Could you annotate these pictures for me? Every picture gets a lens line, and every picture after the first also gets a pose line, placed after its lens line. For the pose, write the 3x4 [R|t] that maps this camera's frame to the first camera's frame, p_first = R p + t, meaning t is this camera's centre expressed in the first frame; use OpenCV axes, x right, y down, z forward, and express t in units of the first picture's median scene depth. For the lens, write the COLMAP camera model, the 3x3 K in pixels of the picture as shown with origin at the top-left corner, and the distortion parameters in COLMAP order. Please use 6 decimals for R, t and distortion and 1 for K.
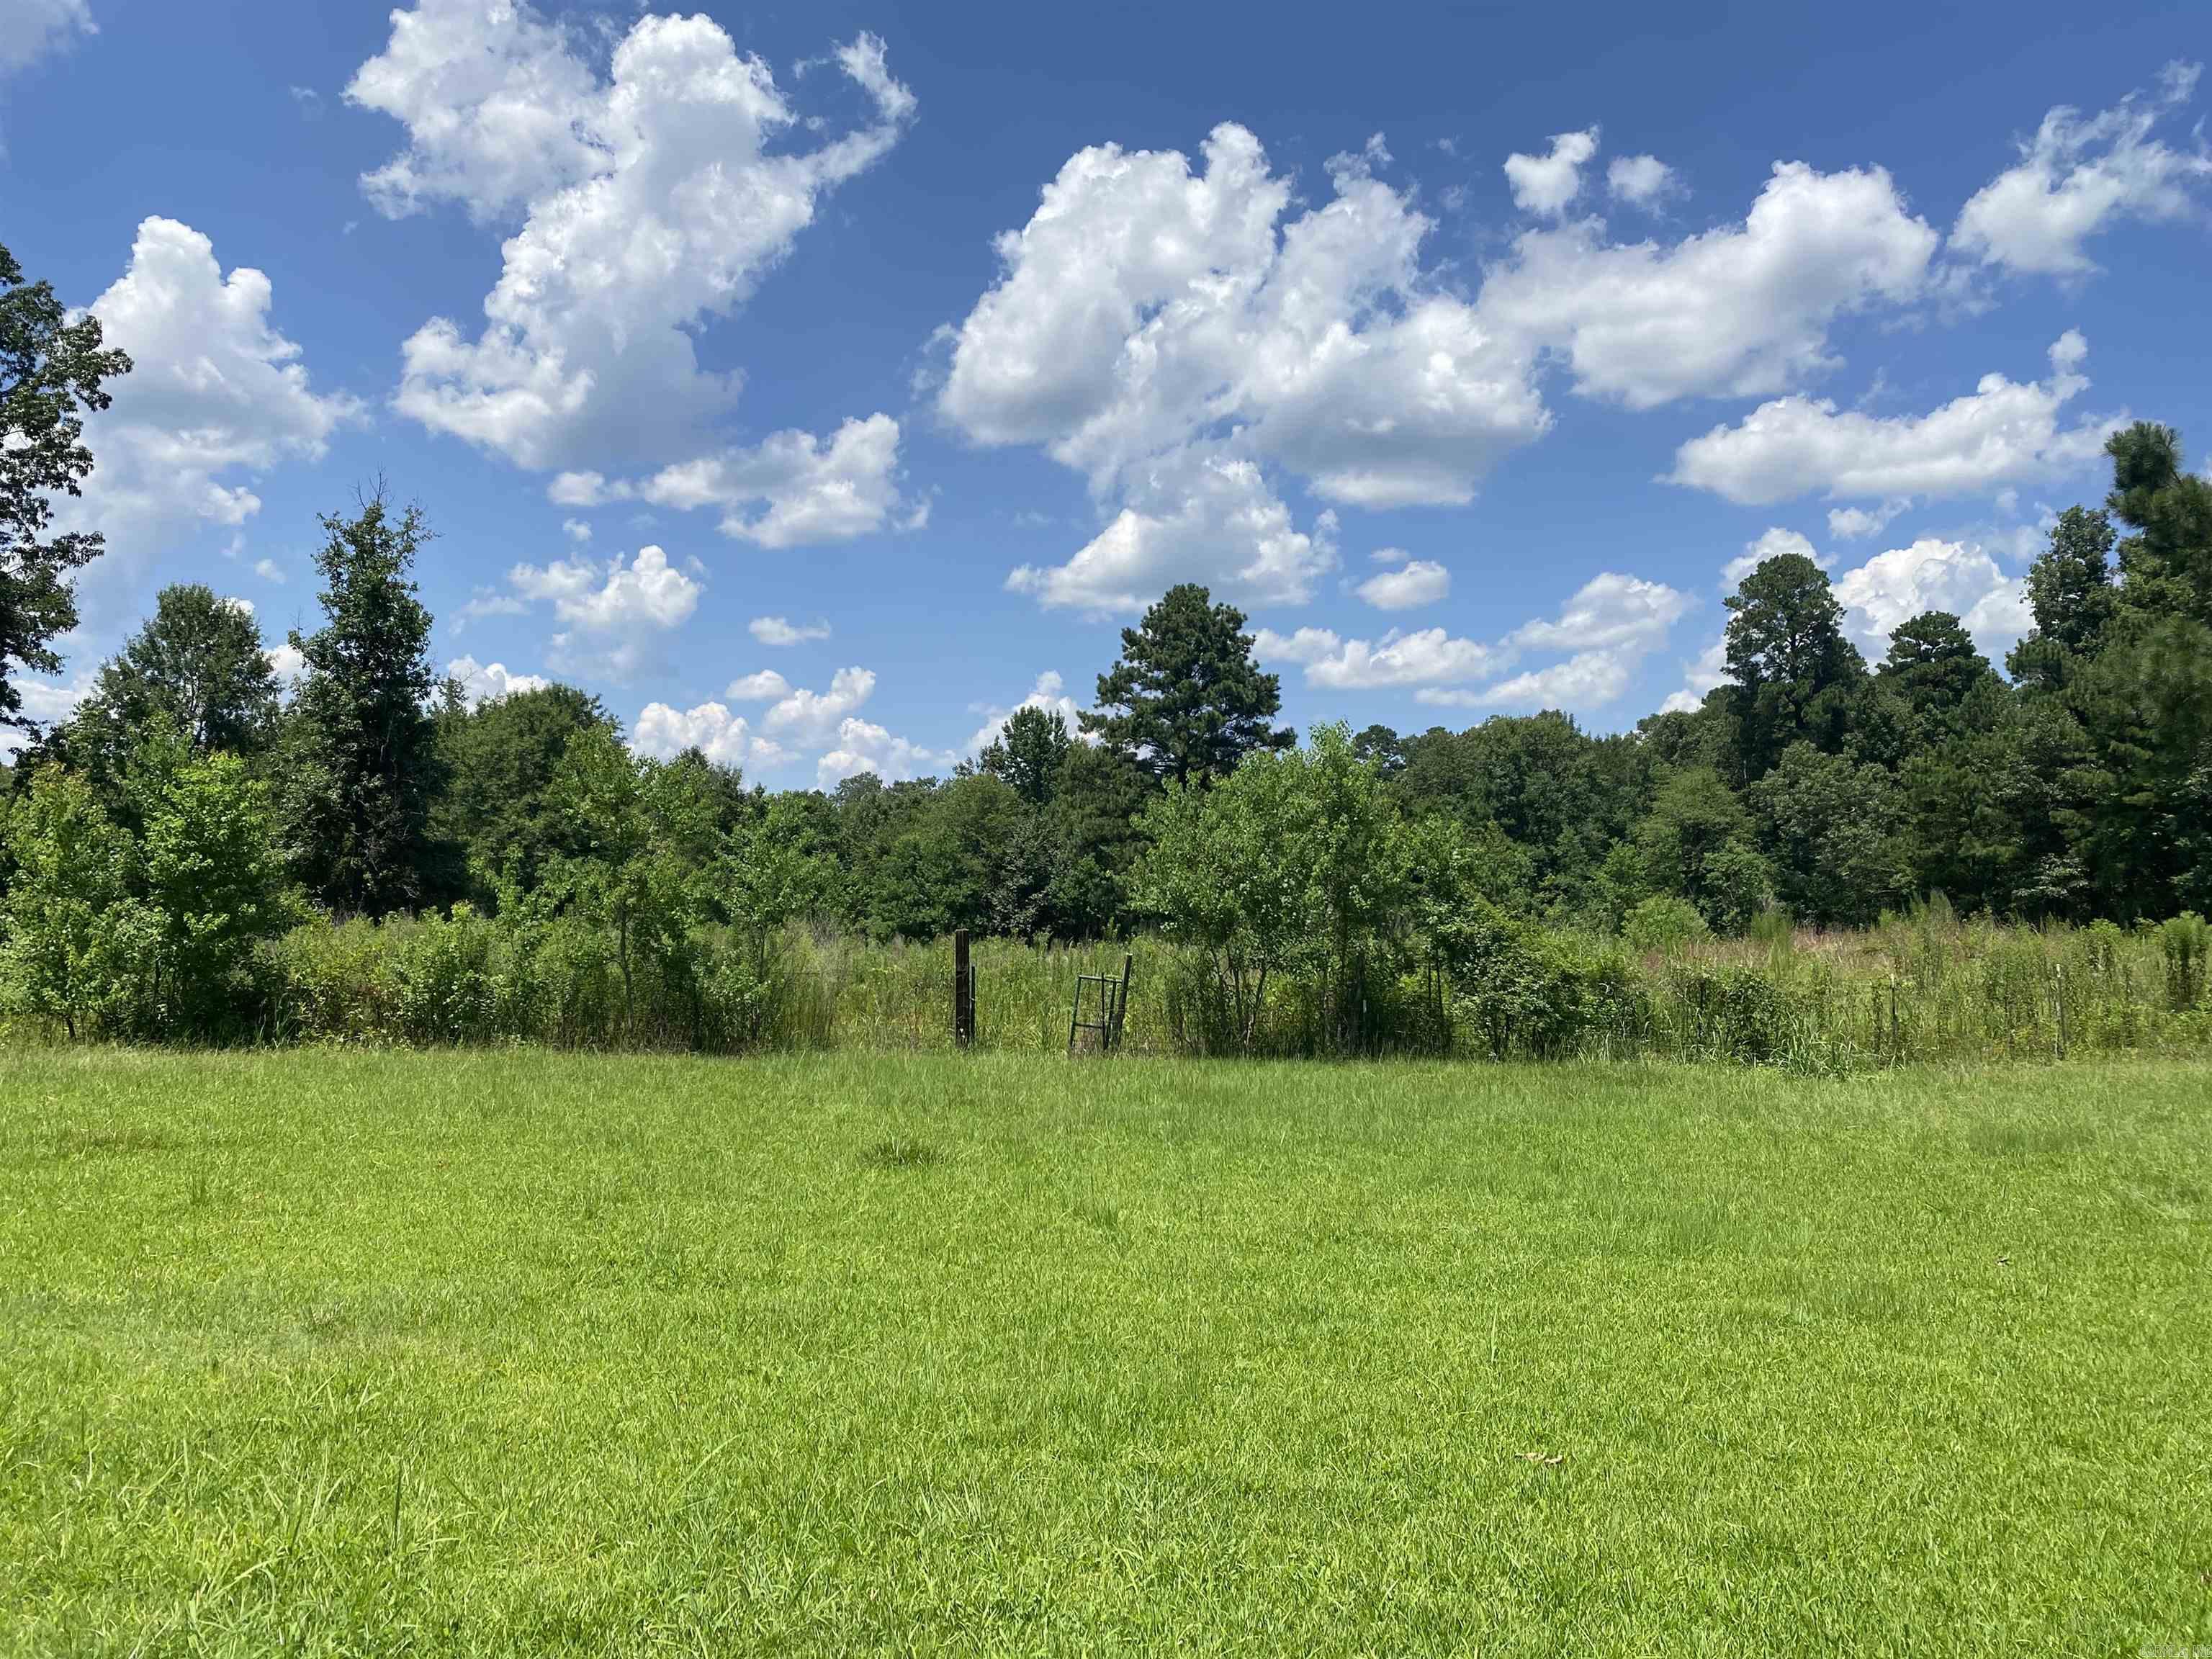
lens RADIAL K [[1738.0, 0, 1106.0], [0, 1738.0, 829.5], [0, 0, 1]] dist [0.068565, -0.007445]
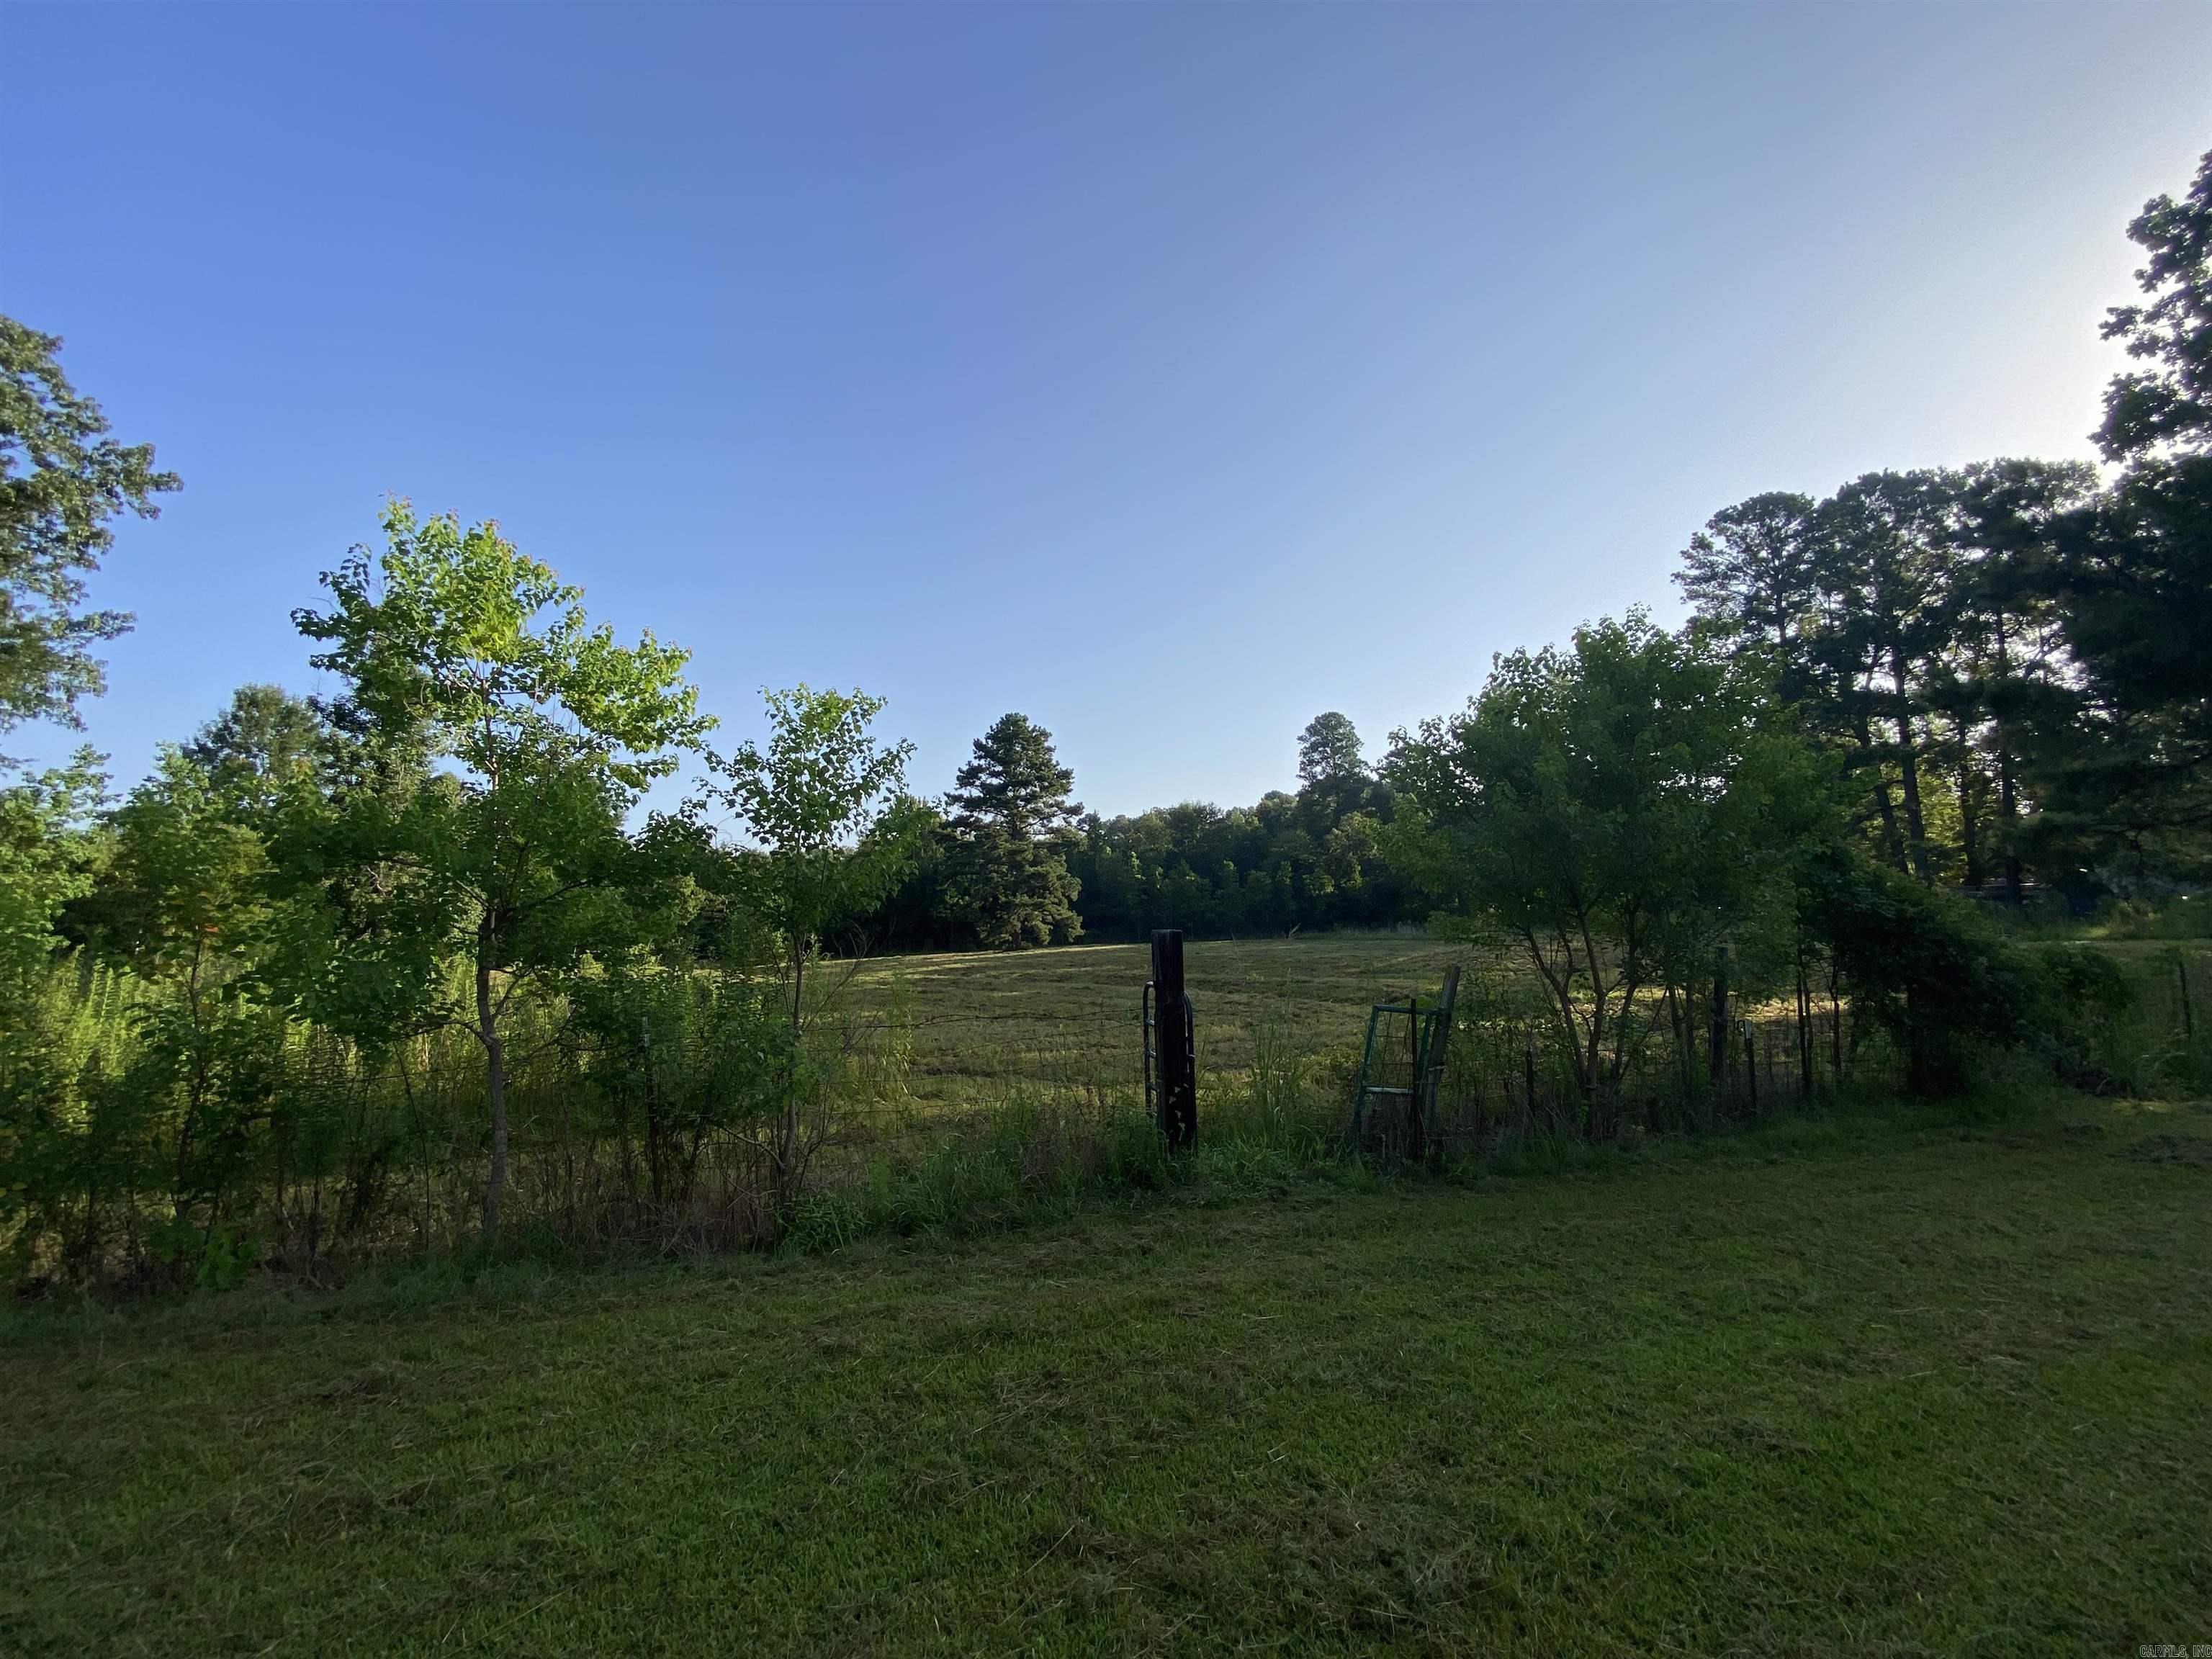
lens RADIAL K [[901.7, 0, 1101.6], [0, 901.7, 827.3], [0, 0, 1]] dist [0.012244, -0.011561]
pose [[0.980581, -0.009232, 0.195896, -0.037431], [0.020060, 0.998374, -0.053363, 0.009689], [-0.195085, 0.056257, 0.979172, 0.181422]]
